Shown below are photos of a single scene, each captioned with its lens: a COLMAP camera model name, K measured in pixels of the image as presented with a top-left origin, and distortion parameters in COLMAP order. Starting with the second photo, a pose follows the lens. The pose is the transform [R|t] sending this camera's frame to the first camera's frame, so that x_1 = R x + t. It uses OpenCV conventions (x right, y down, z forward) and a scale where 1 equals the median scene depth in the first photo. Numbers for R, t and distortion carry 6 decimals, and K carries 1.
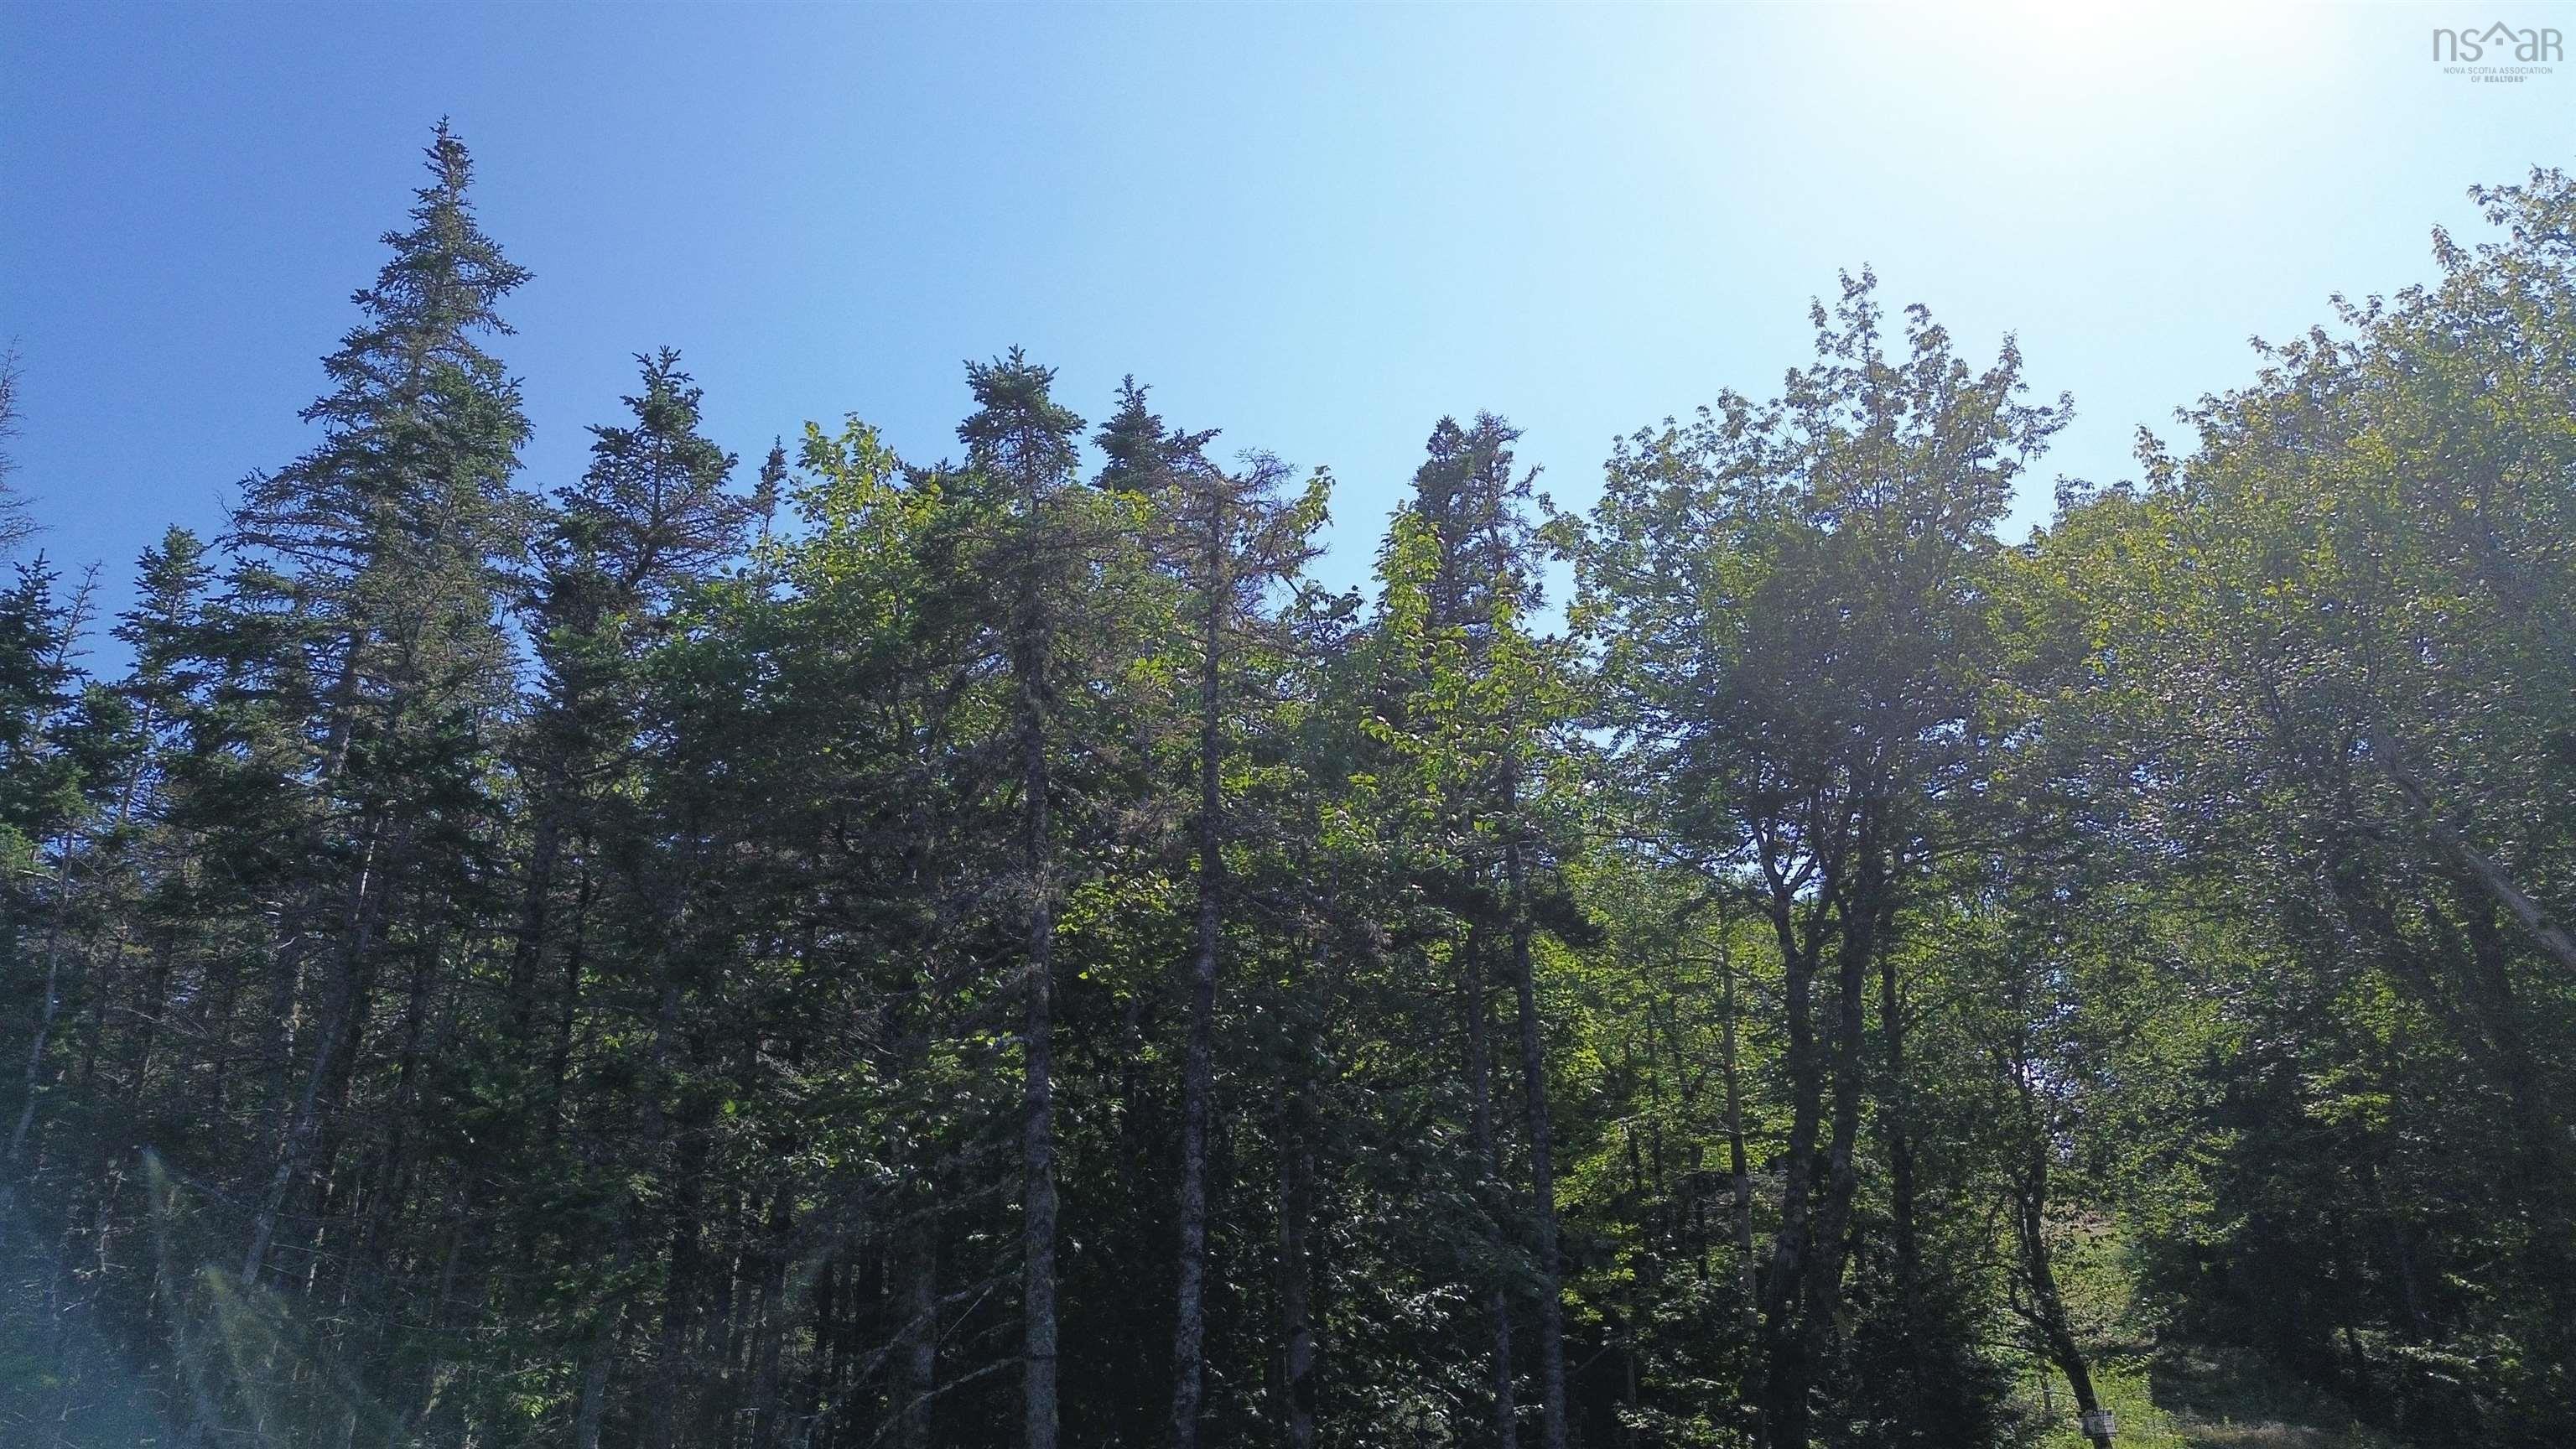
lens RADIAL K [[1770.2, 0, 1282.0], [0, 1770.2, 732.6], [0, 0, 1]] dist [0.003935, 0.004296]
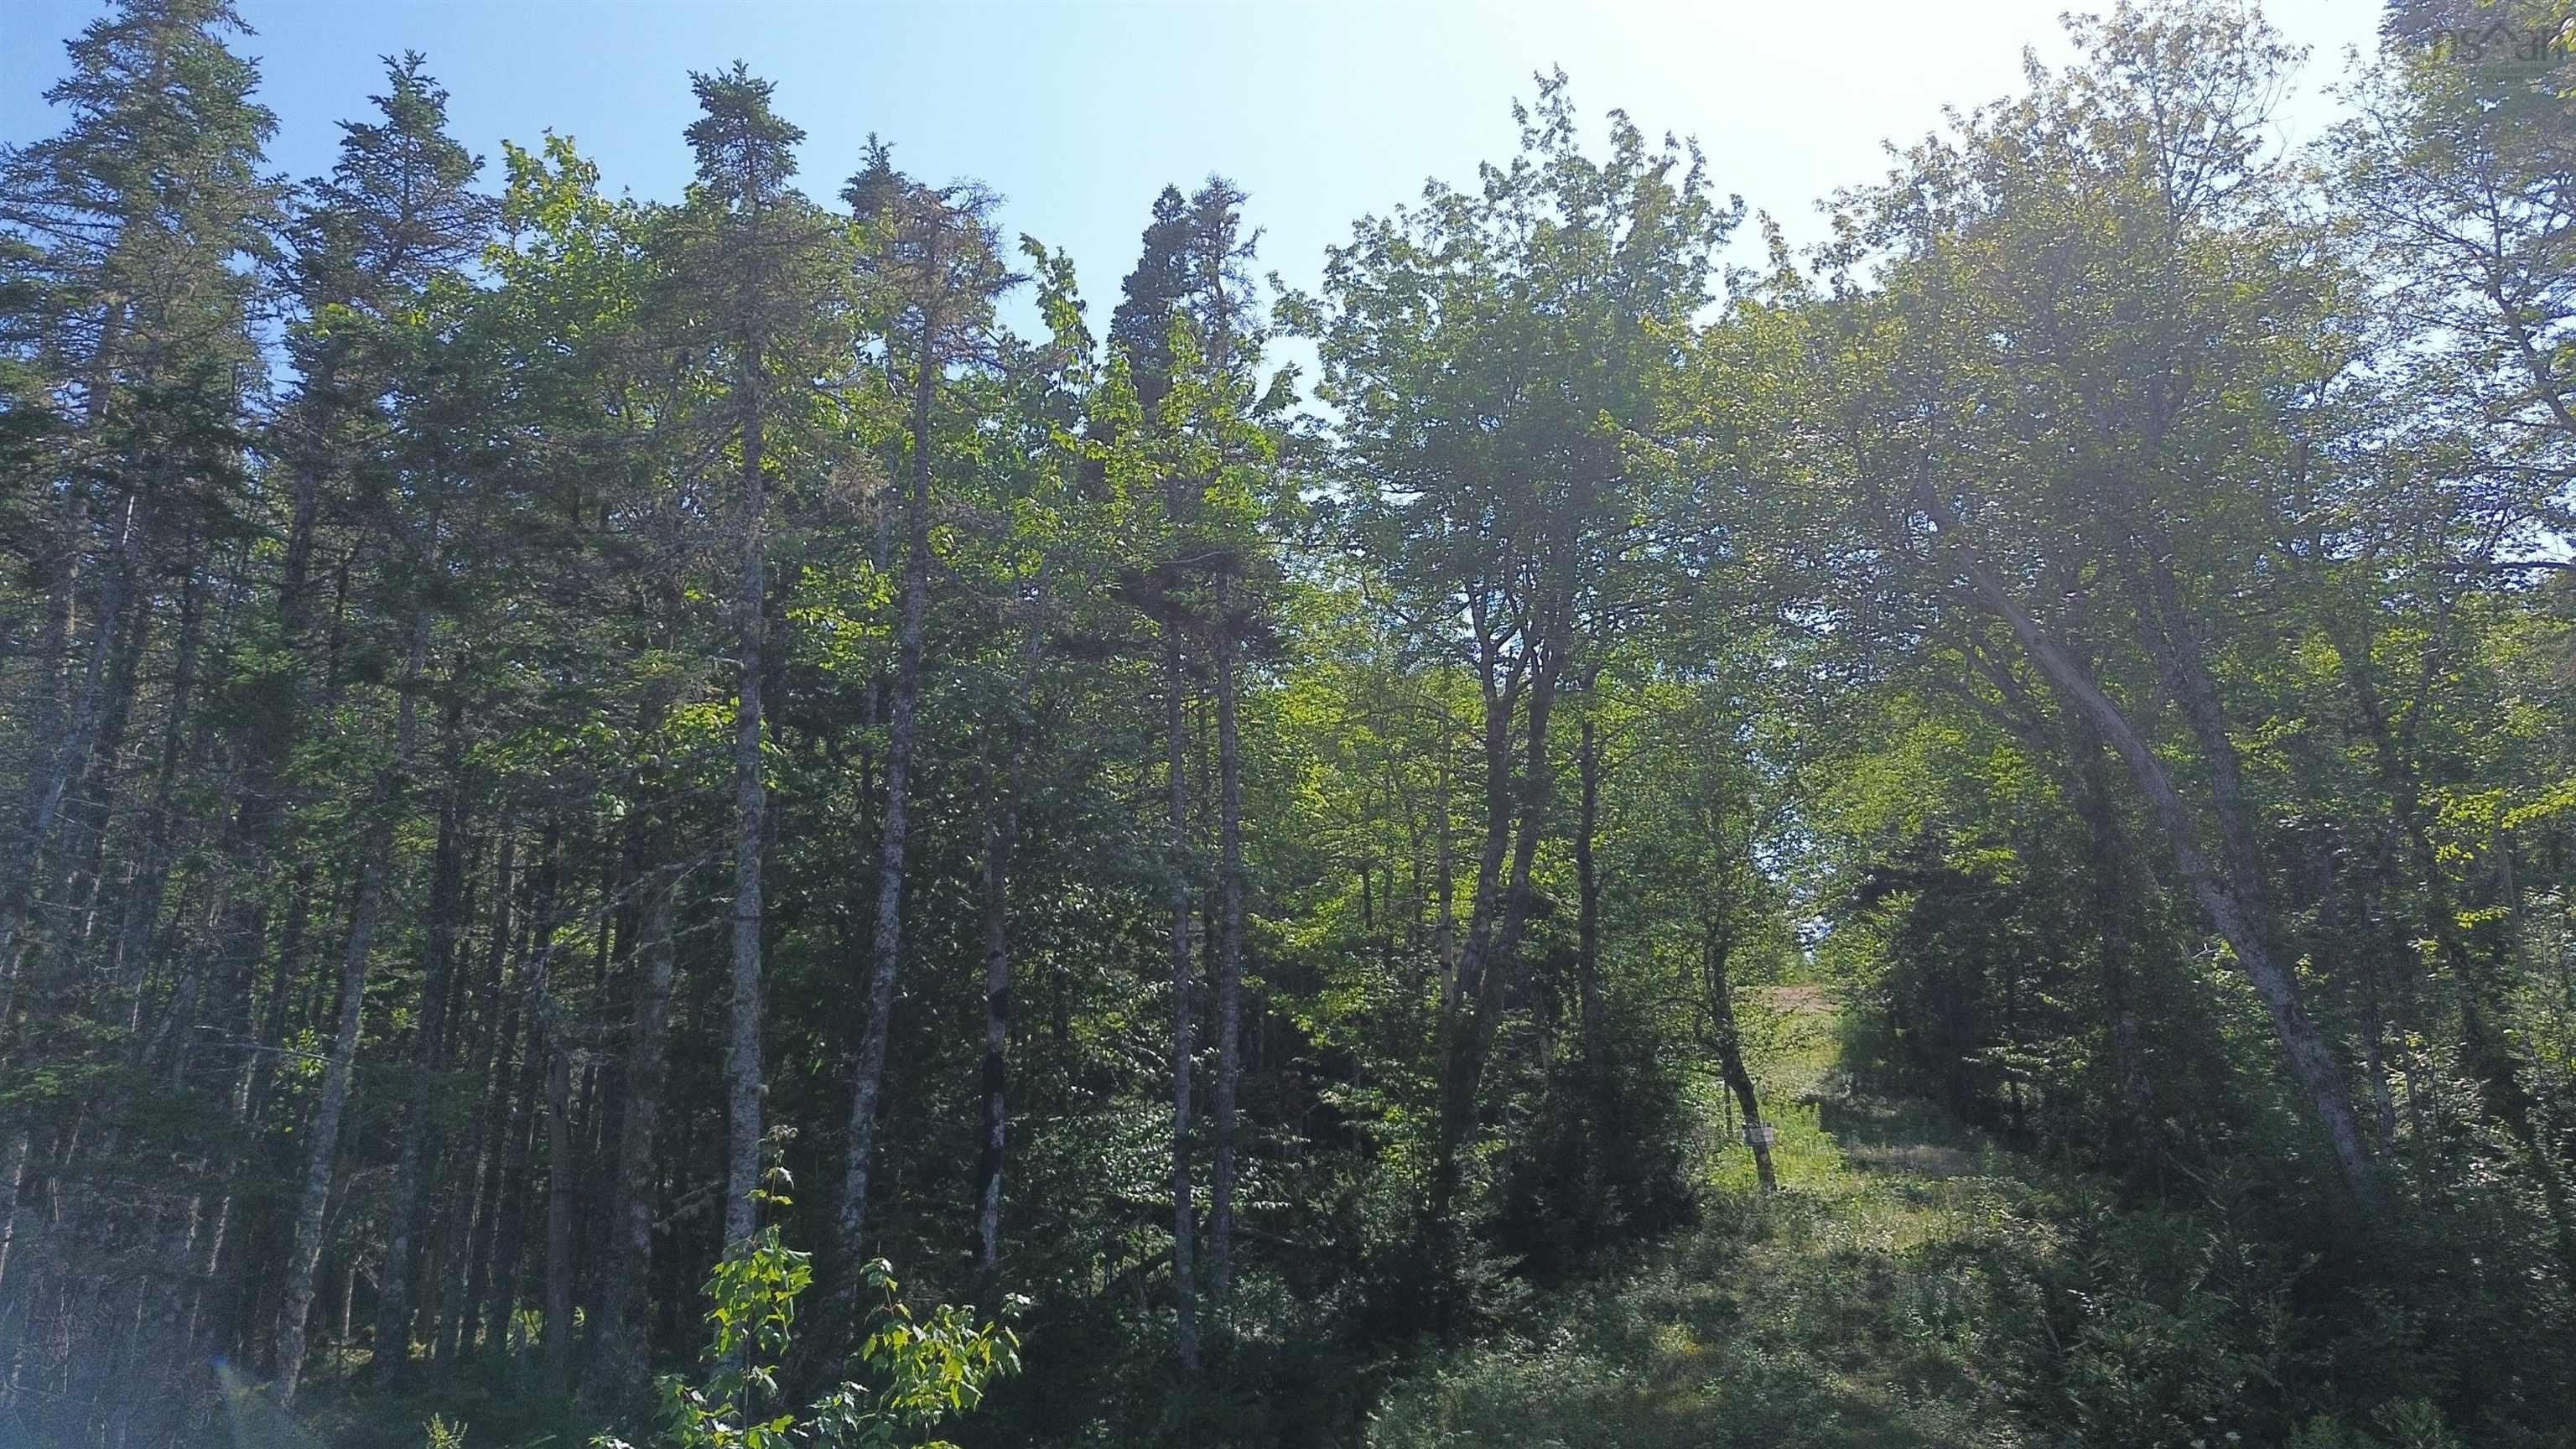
lens RADIAL K [[1779.1, 0, 1288.0], [0, 1779.1, 724.5], [0, 0, 1]] dist [0.003204, 0.004899]
pose [[0.993690, 0.021061, 0.110169, 0.056734], [-0.031618, 0.994978, 0.094972, 0.058394], [-0.107615, -0.097856, 0.989365, -0.135086]]
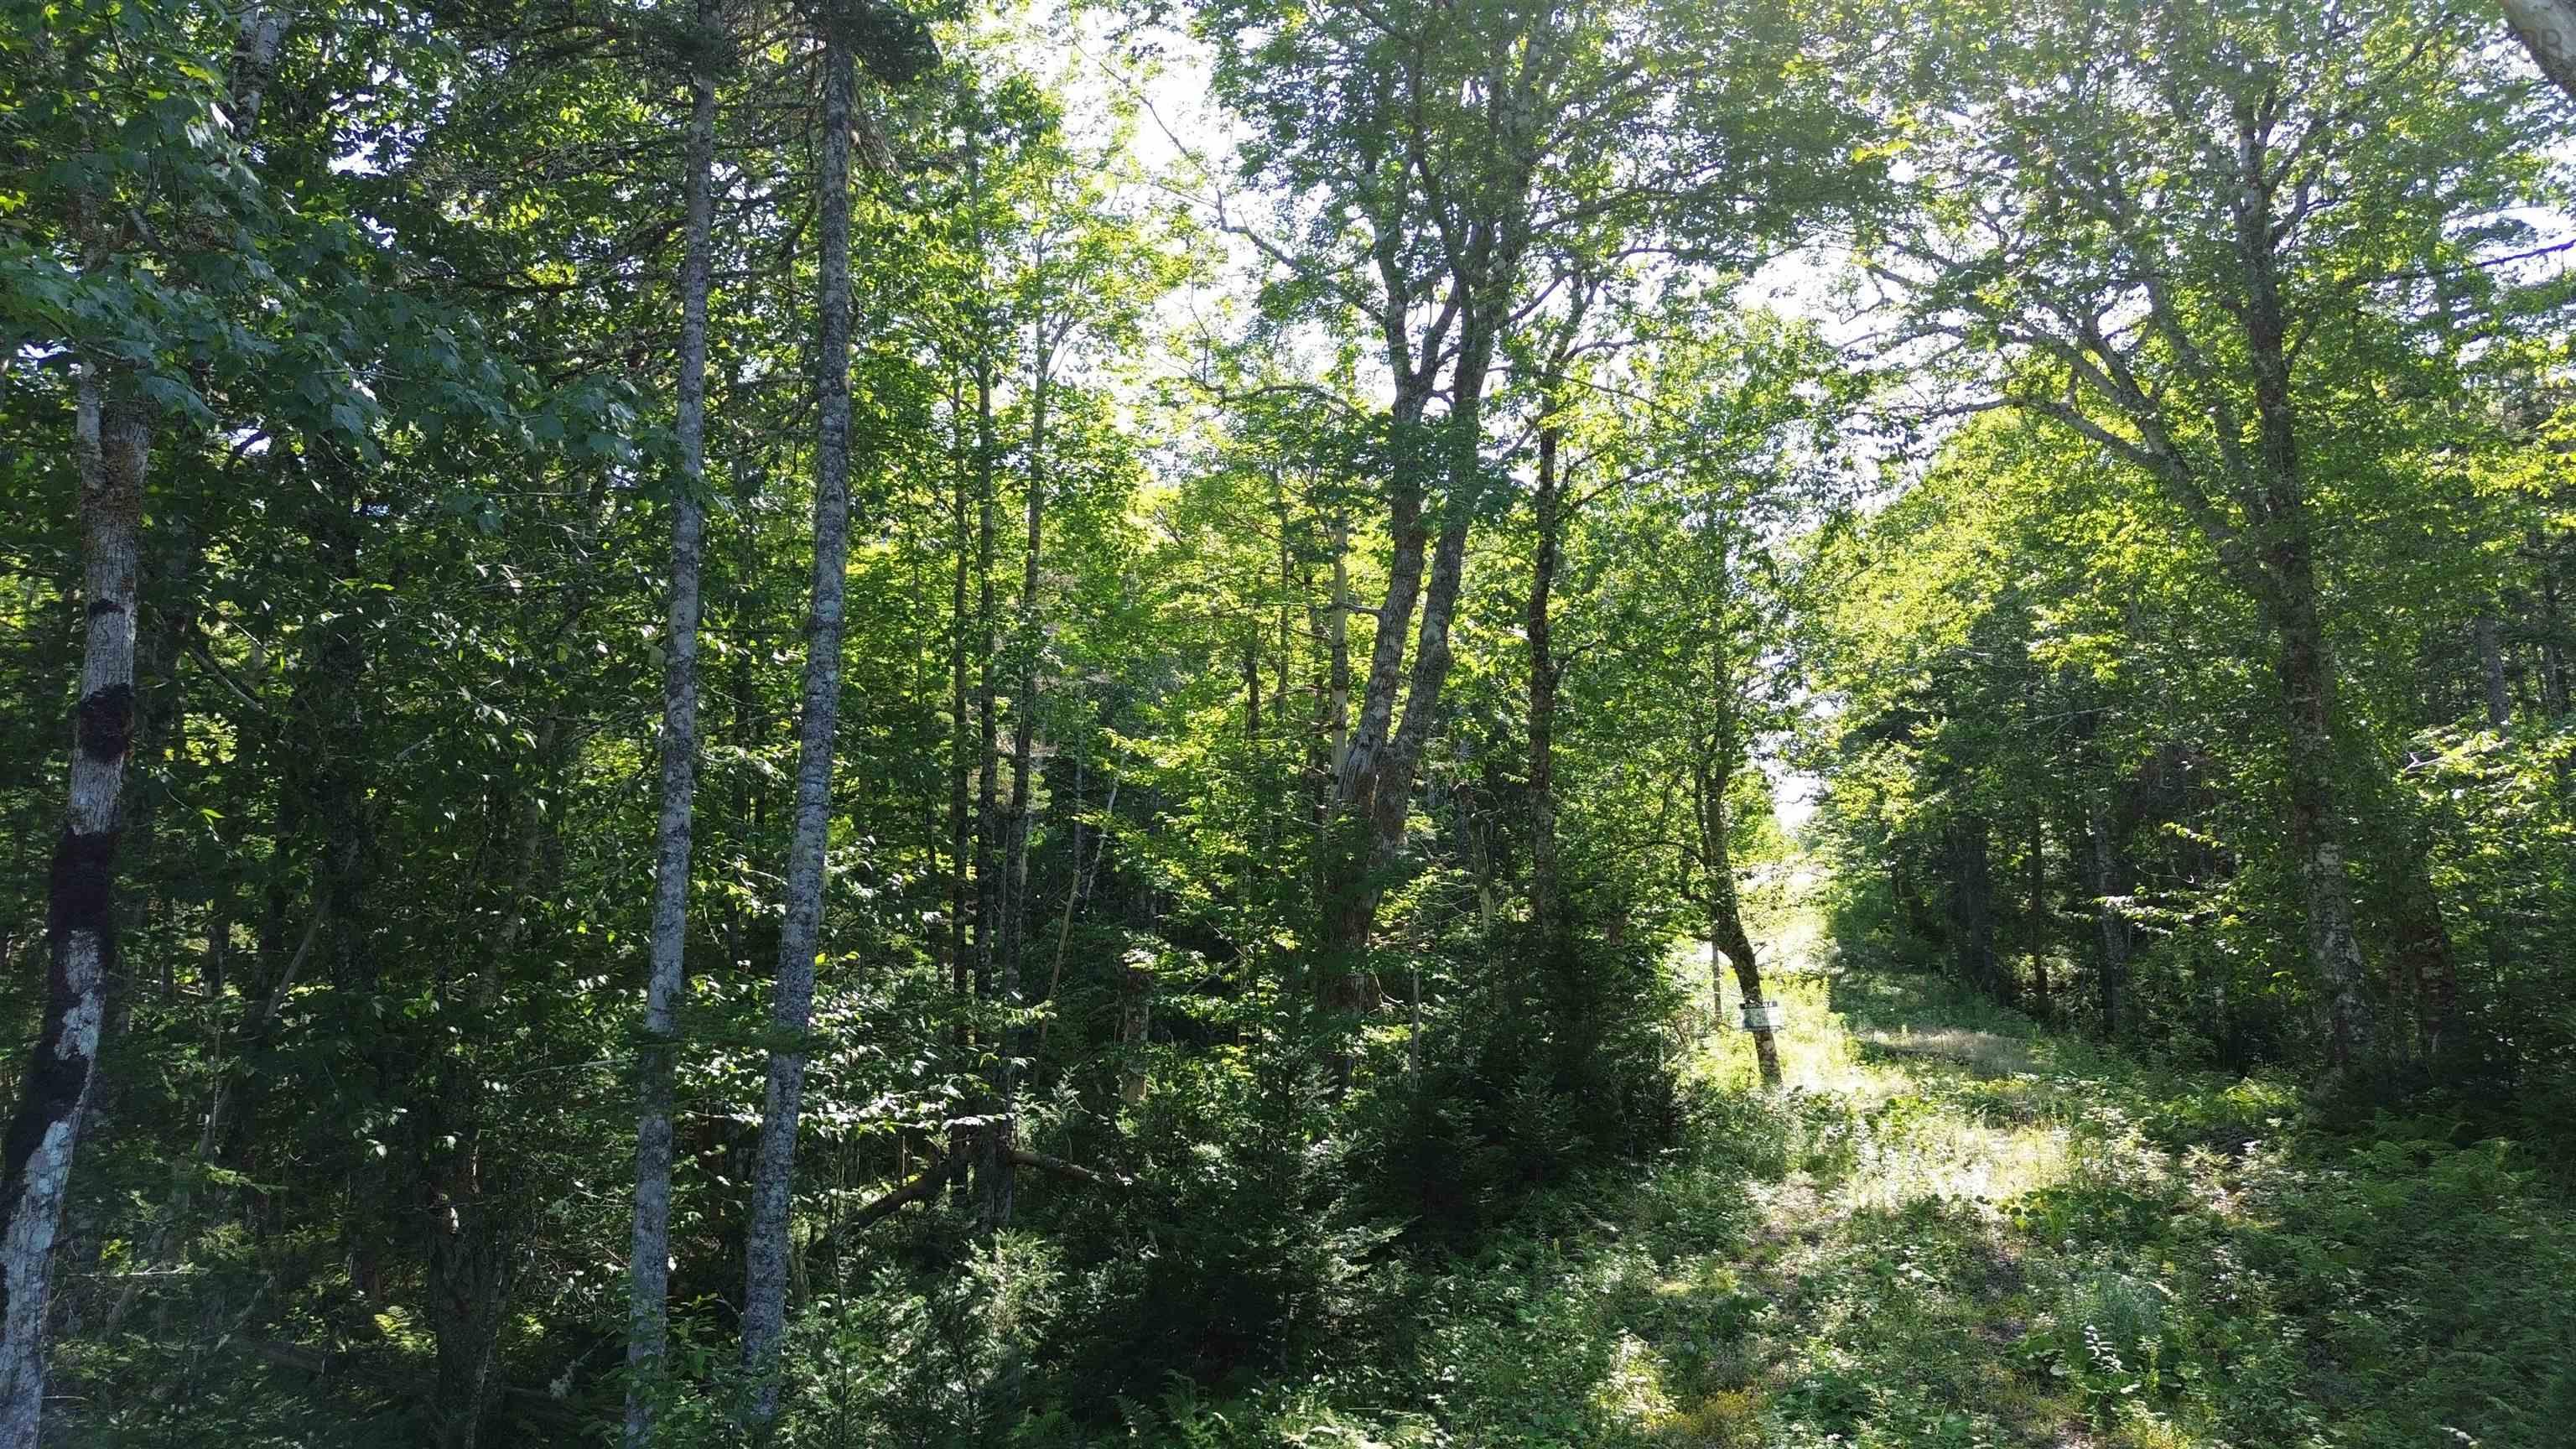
lens RADIAL K [[1779.1, 0, 1288.0], [0, 1779.1, 724.5], [0, 0, 1]] dist [0.003204, 0.004899]
pose [[0.991638, 0.024683, 0.126668, 0.226568], [-0.045342, 0.985599, 0.162908, 0.229570], [-0.120823, -0.167289, 0.978477, 0.389111]]
